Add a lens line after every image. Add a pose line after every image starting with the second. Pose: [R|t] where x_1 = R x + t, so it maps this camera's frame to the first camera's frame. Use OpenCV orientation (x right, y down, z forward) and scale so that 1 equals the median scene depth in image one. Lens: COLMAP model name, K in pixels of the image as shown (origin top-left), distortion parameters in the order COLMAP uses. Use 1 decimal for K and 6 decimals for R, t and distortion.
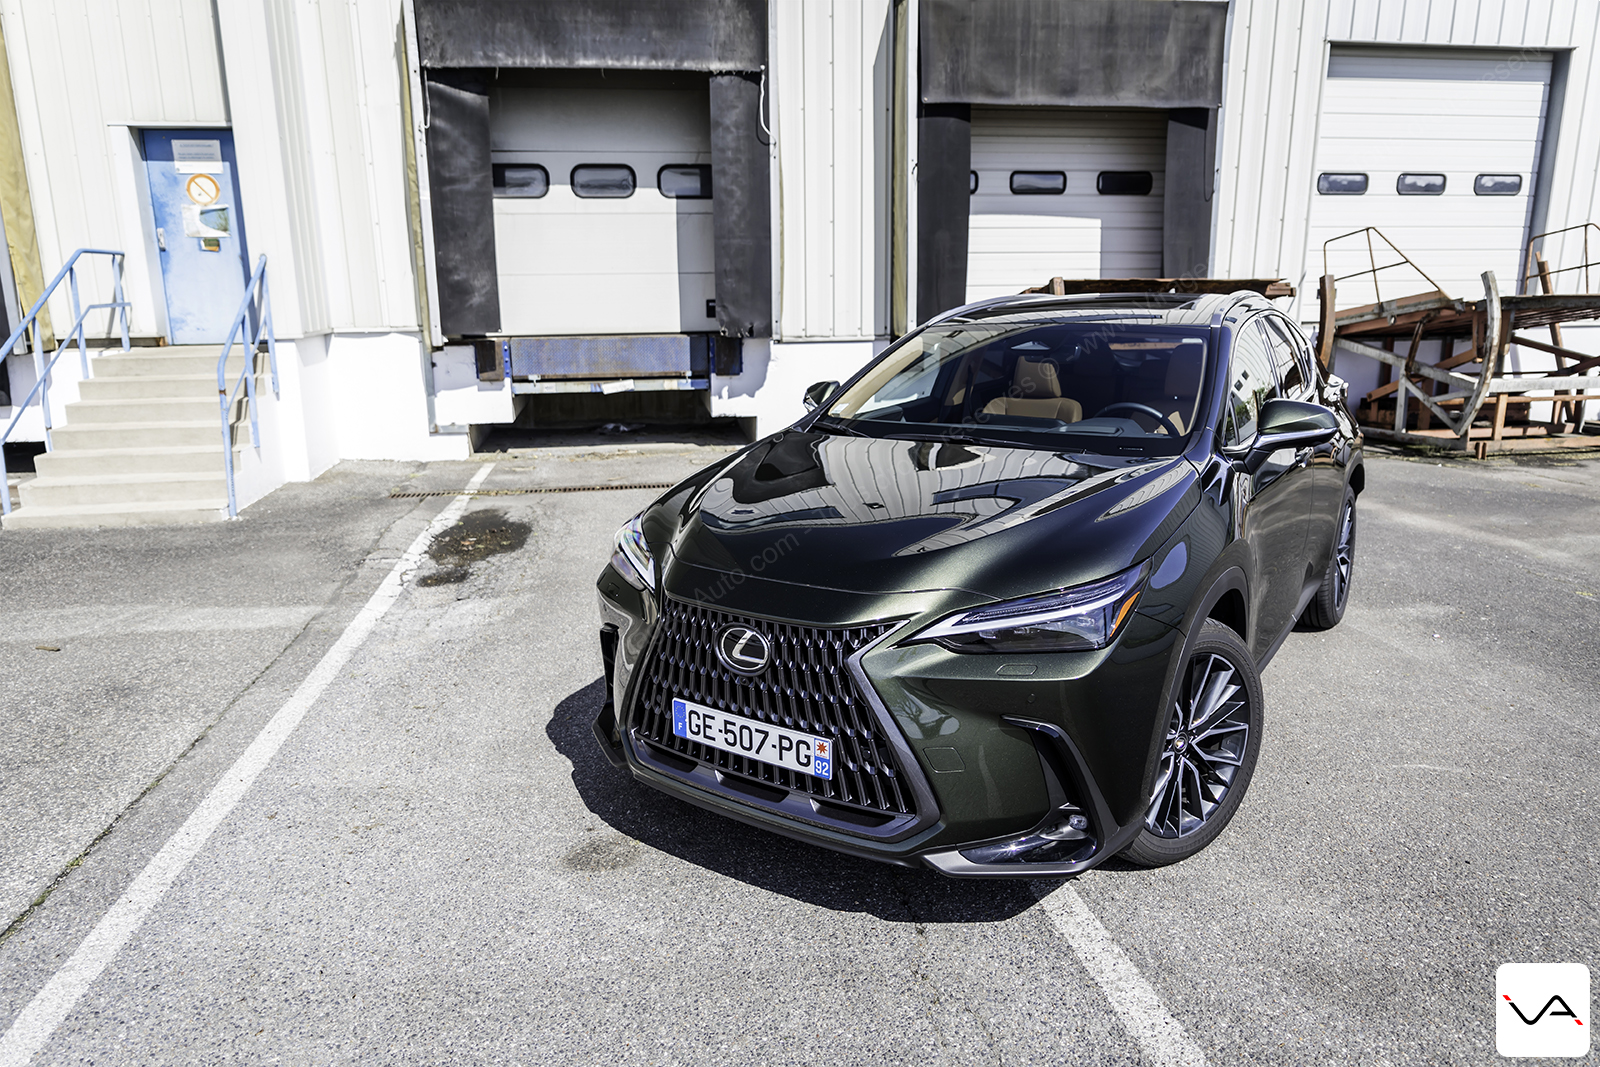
lens RADIAL K [[1040.9, 0, 793.6], [0, 1040.9, 525.6], [0, 0, 1]] dist [-0.002414, 0.003135]
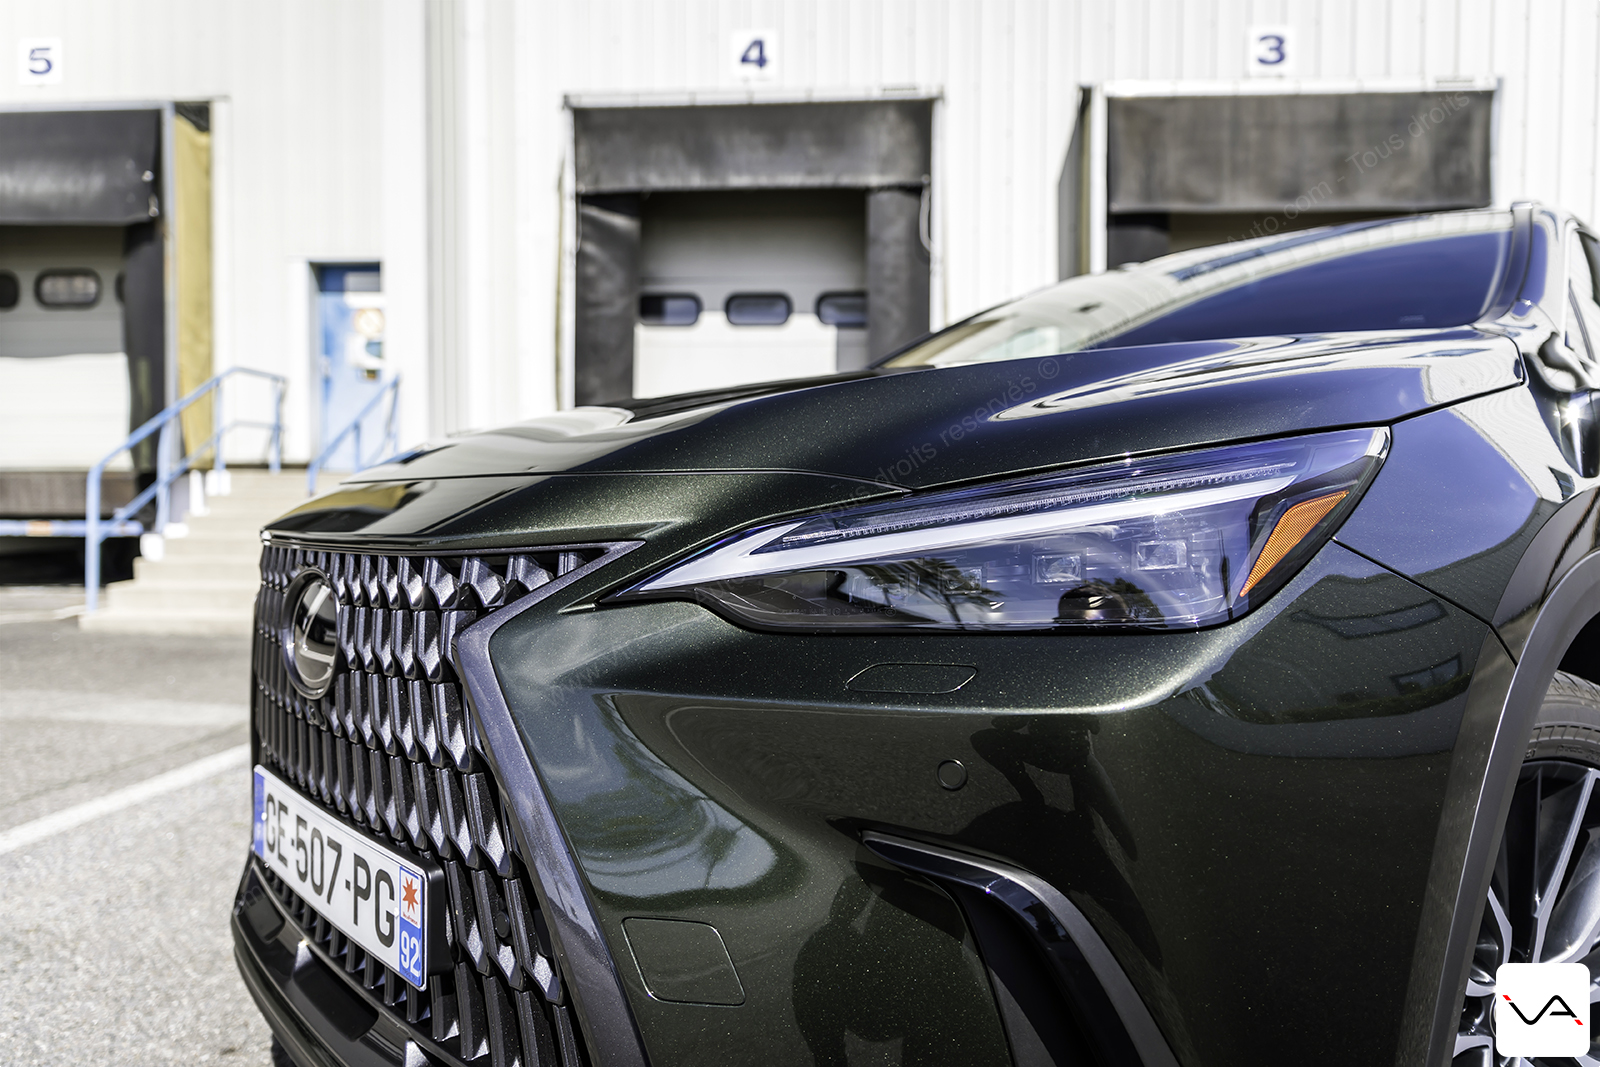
lens RADIAL K [[1040.9, 0, 788.9], [0, 1040.9, 523.3], [0, 0, 1]] dist [-0.002414, 0.003135]
pose [[0.976009, 0.022564, -0.216558, 0.055371], [-0.064595, 0.979845, -0.189027, 0.035010], [0.207928, 0.198481, 0.957795, 0.155783]]
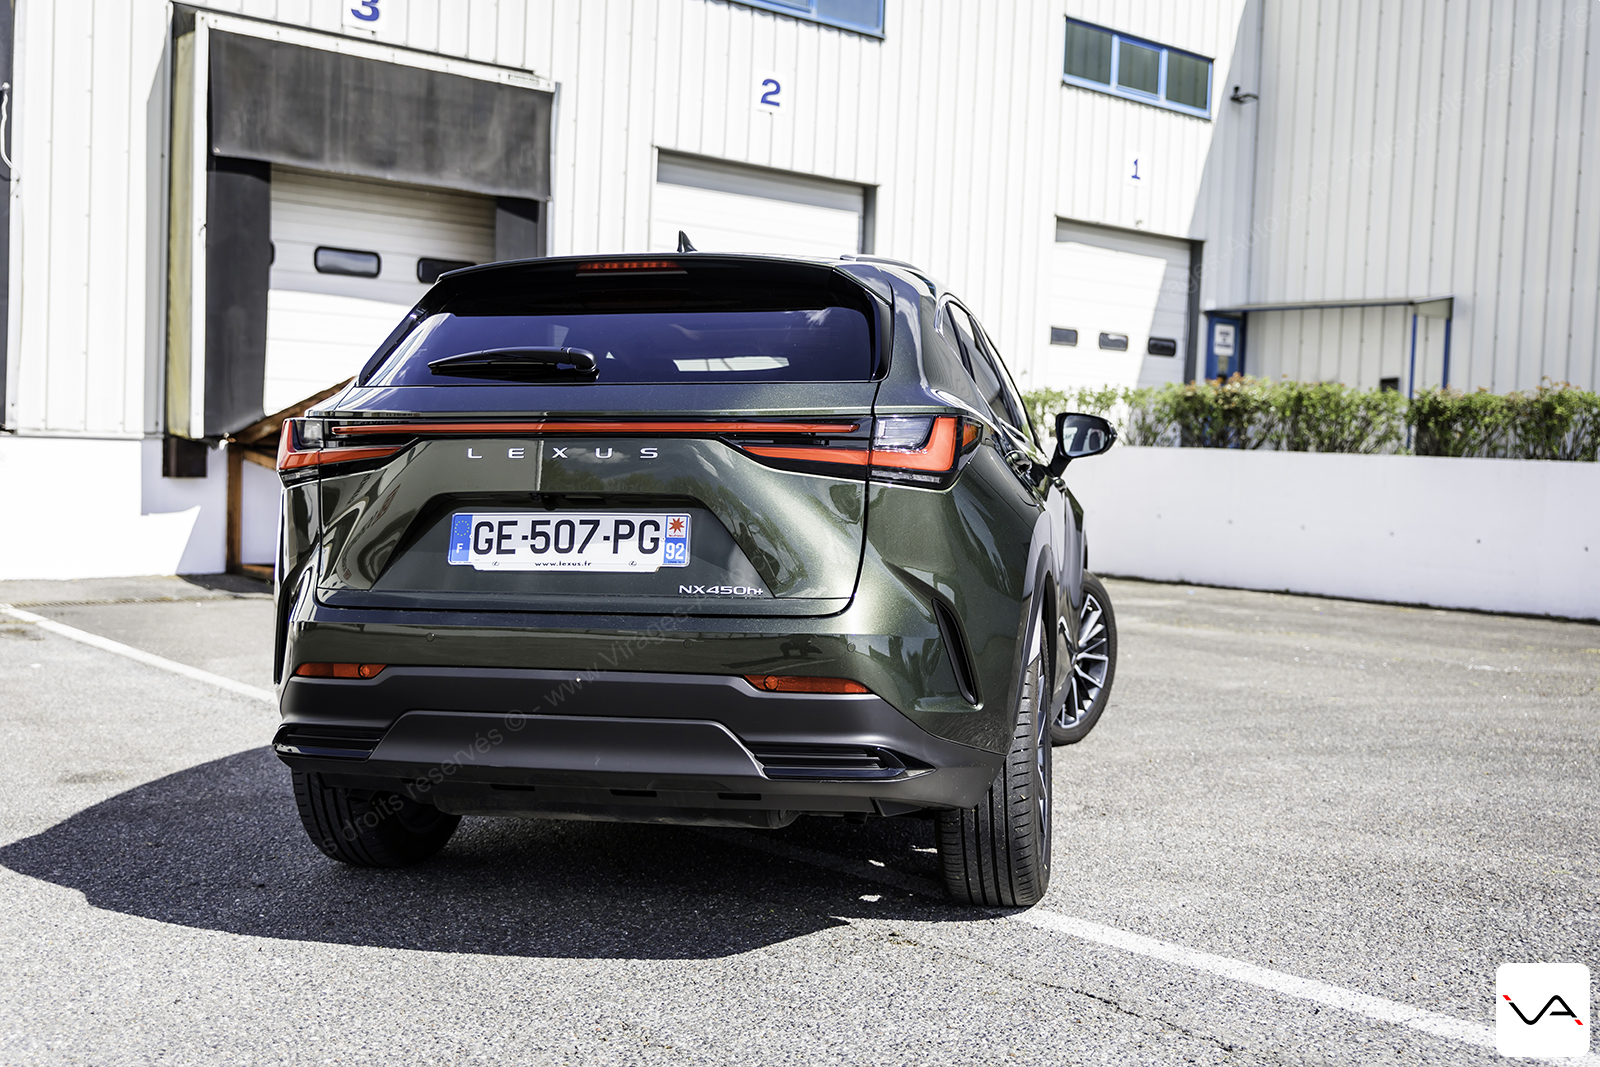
lens RADIAL K [[1640.5, 0, 752.2], [0, 1640.5, 511.5], [0, 0, 1]] dist [0.001243, 0.000000]
pose [[0.873920, 0.022805, 0.485534, -0.128057], [0.064552, 0.984606, -0.162434, 0.111348], [-0.481764, 0.173296, 0.858995, -0.273843]]
